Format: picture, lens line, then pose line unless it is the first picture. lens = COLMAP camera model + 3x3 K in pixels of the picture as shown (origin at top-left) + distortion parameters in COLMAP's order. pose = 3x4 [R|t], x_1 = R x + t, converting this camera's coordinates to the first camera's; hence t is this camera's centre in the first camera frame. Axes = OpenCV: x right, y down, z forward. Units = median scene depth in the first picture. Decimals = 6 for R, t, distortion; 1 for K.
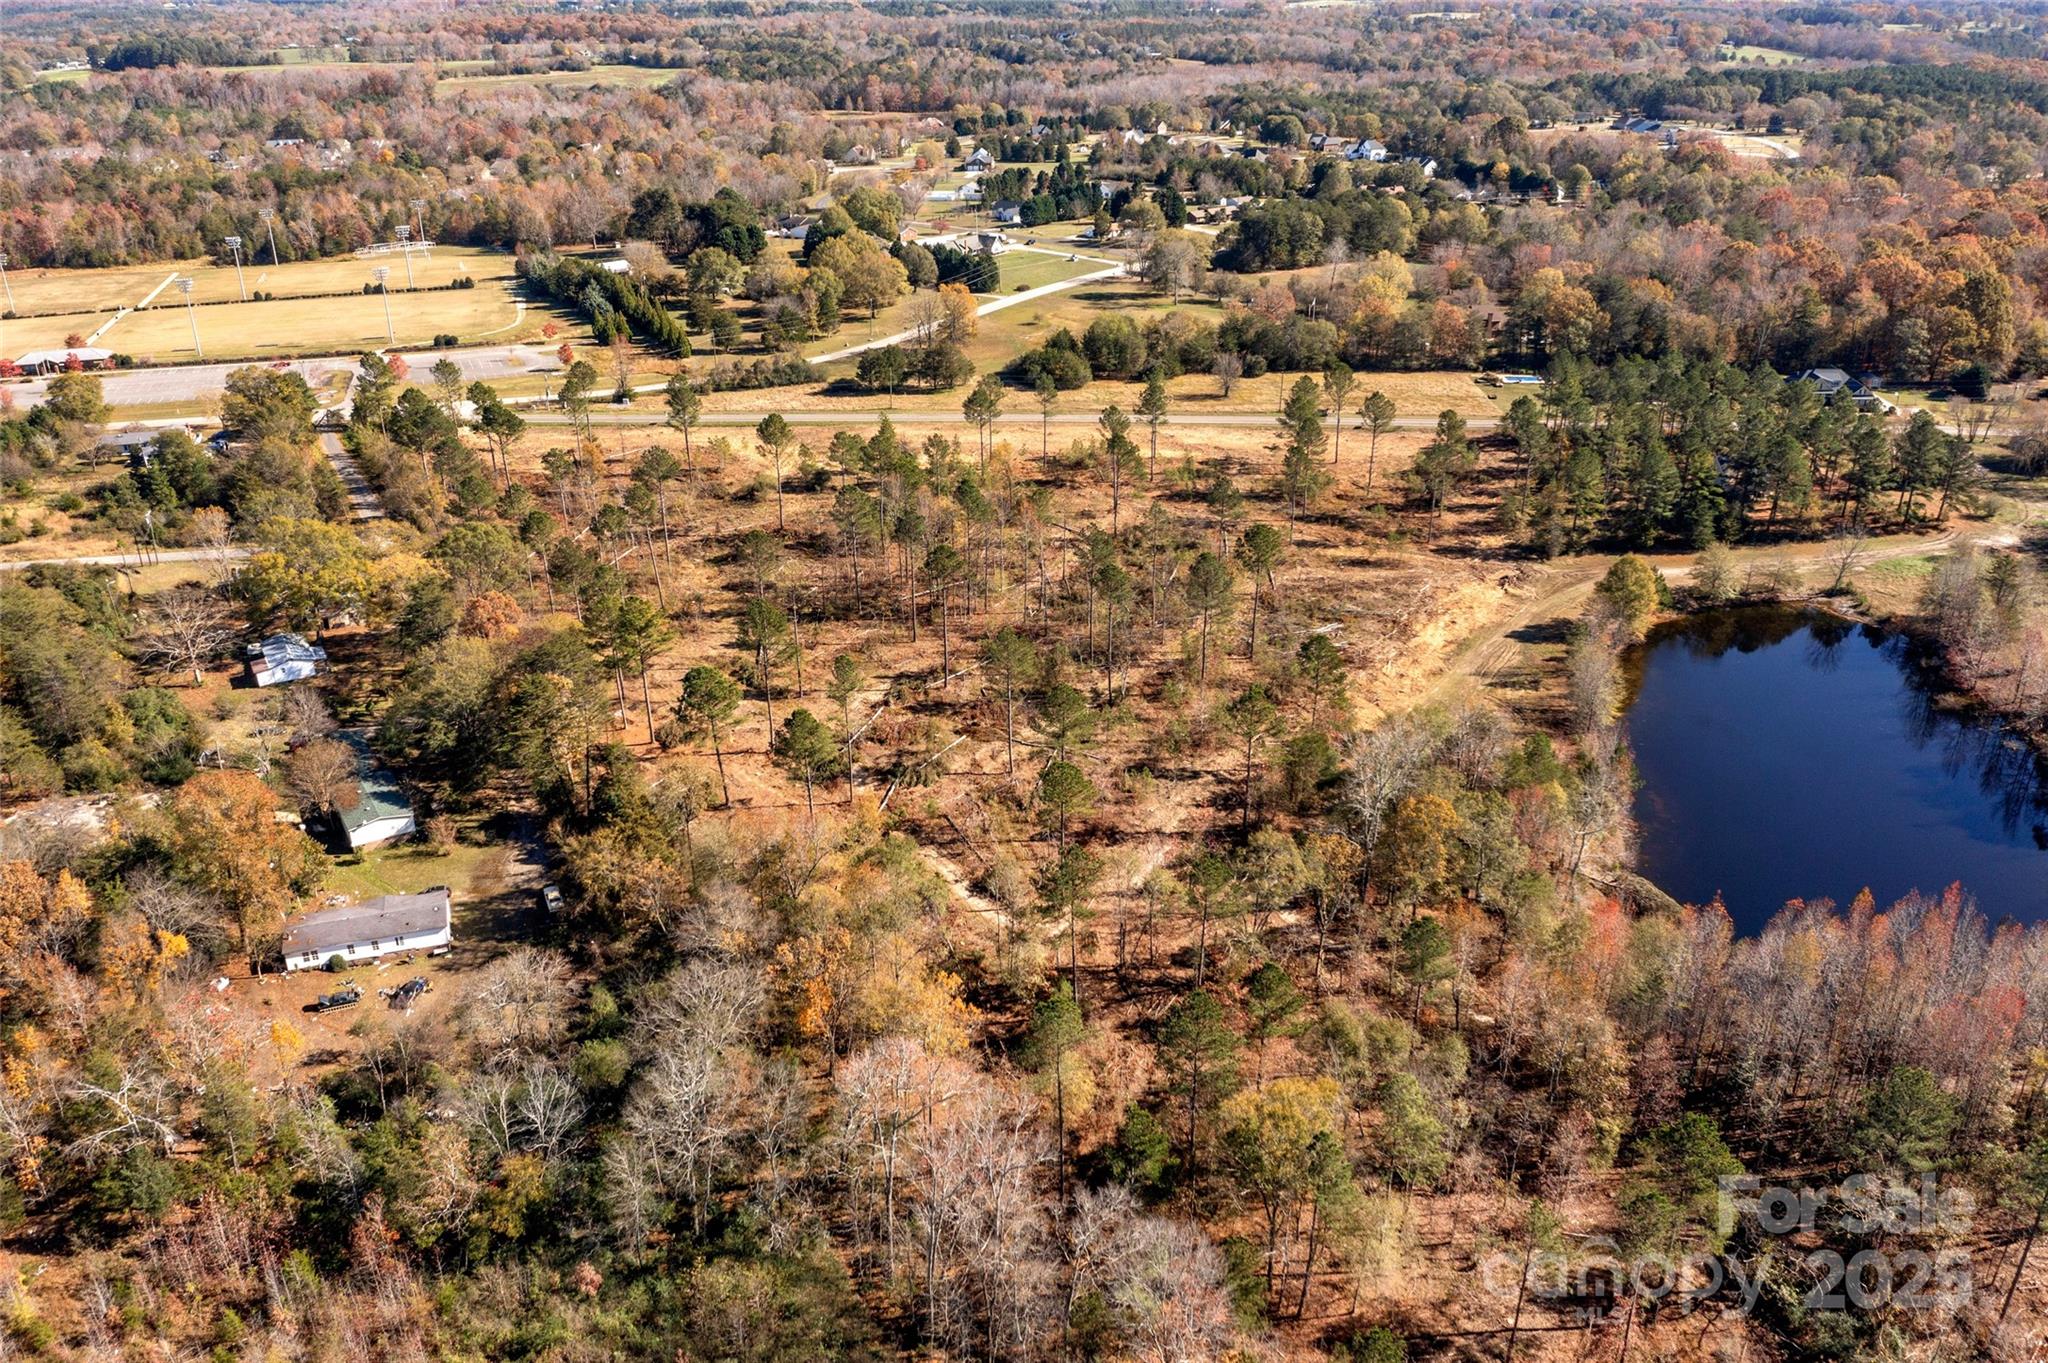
lens RADIAL K [[1602.4, 0, 1023.1], [0, 1602.4, 688.5], [0, 0, 1]] dist [-0.032997, 0.004320]
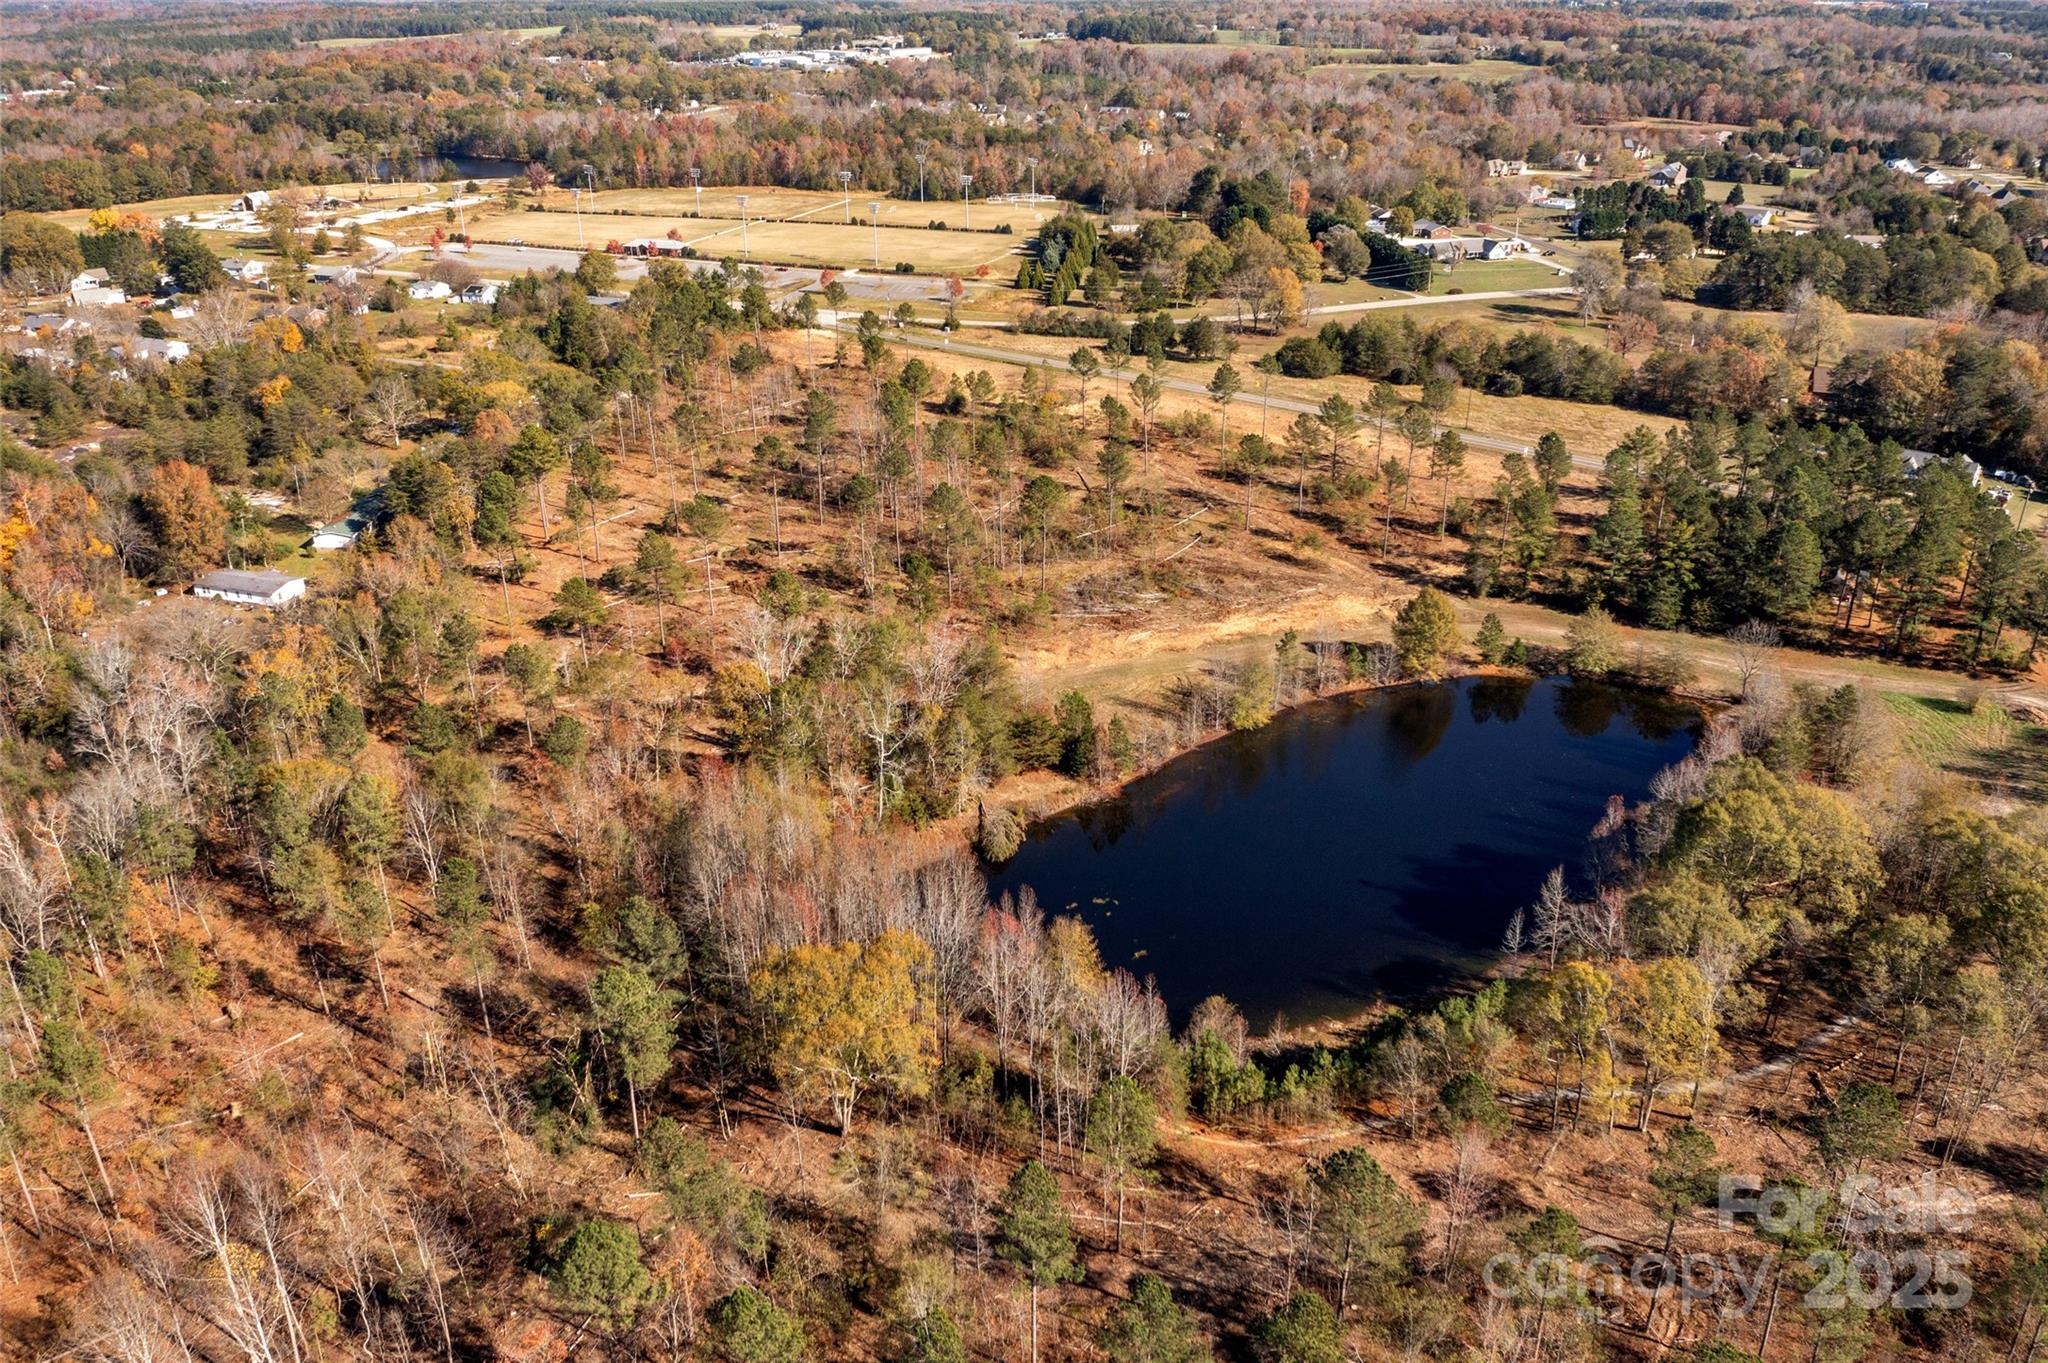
lens RADIAL K [[1602.4, 0, 1025.5], [0, 1602.4, 686.2], [0, 0, 1]] dist [-0.032997, 0.004320]
pose [[0.812838, 0.248544, -0.526802, 0.445790], [-0.247474, 0.966069, 0.073943, -0.024144], [0.527305, 0.070266, 0.846766, 0.041463]]
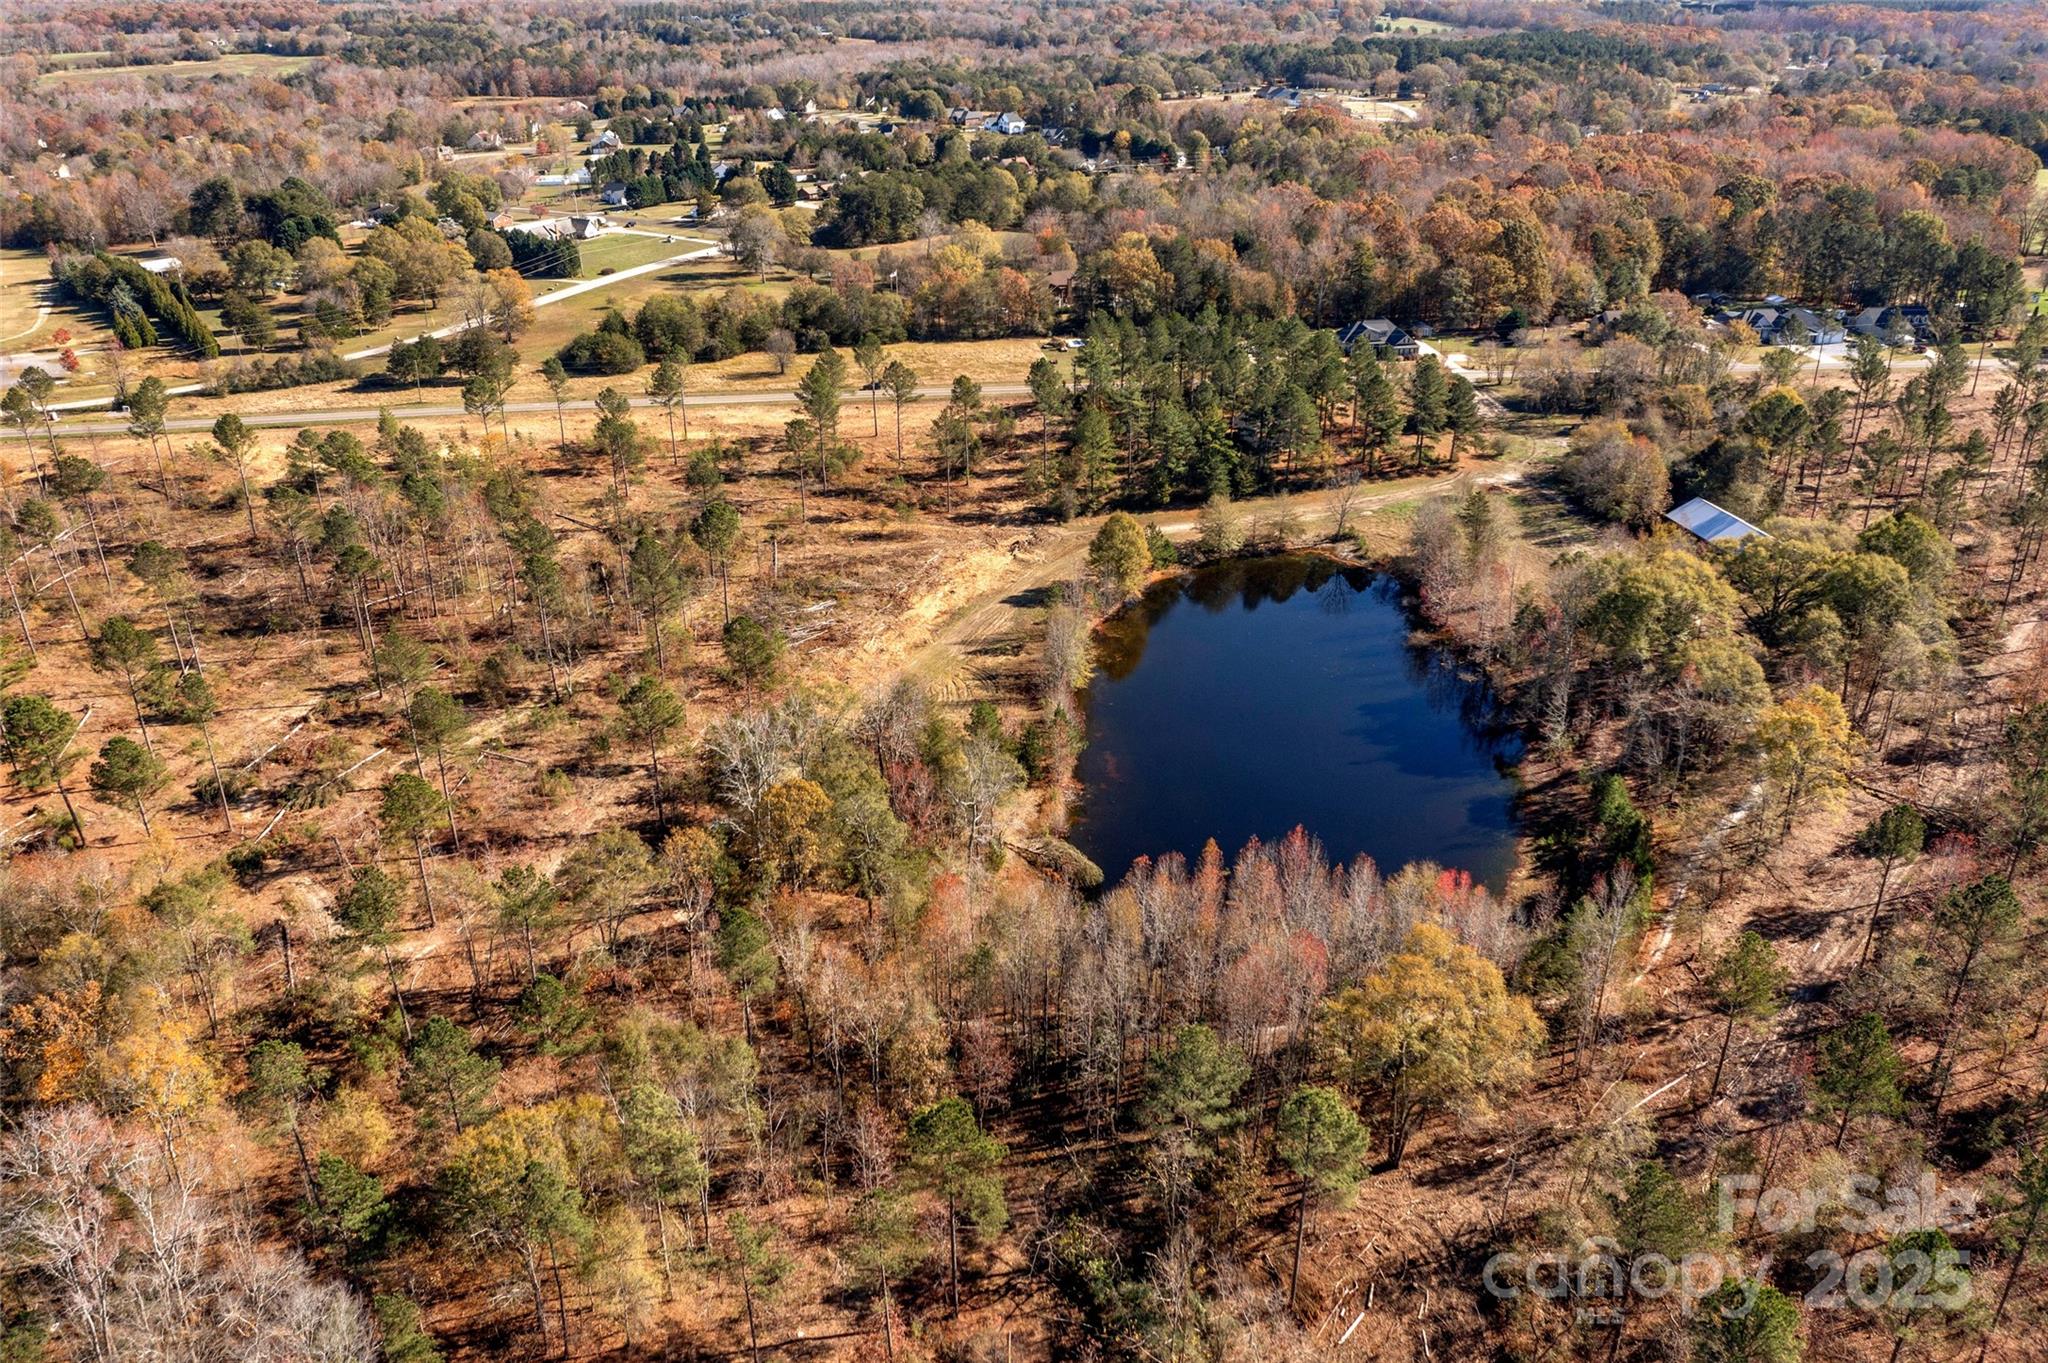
lens RADIAL K [[1602.4, 0, 1025.6], [0, 1602.4, 671.2], [0, 0, 1]] dist [-0.032997, 0.004320]
pose [[0.986061, -0.070739, 0.150601, 0.105717], [0.070690, 0.997482, 0.005685, 0.003199], [-0.150624, 0.005040, 0.988578, 0.013507]]
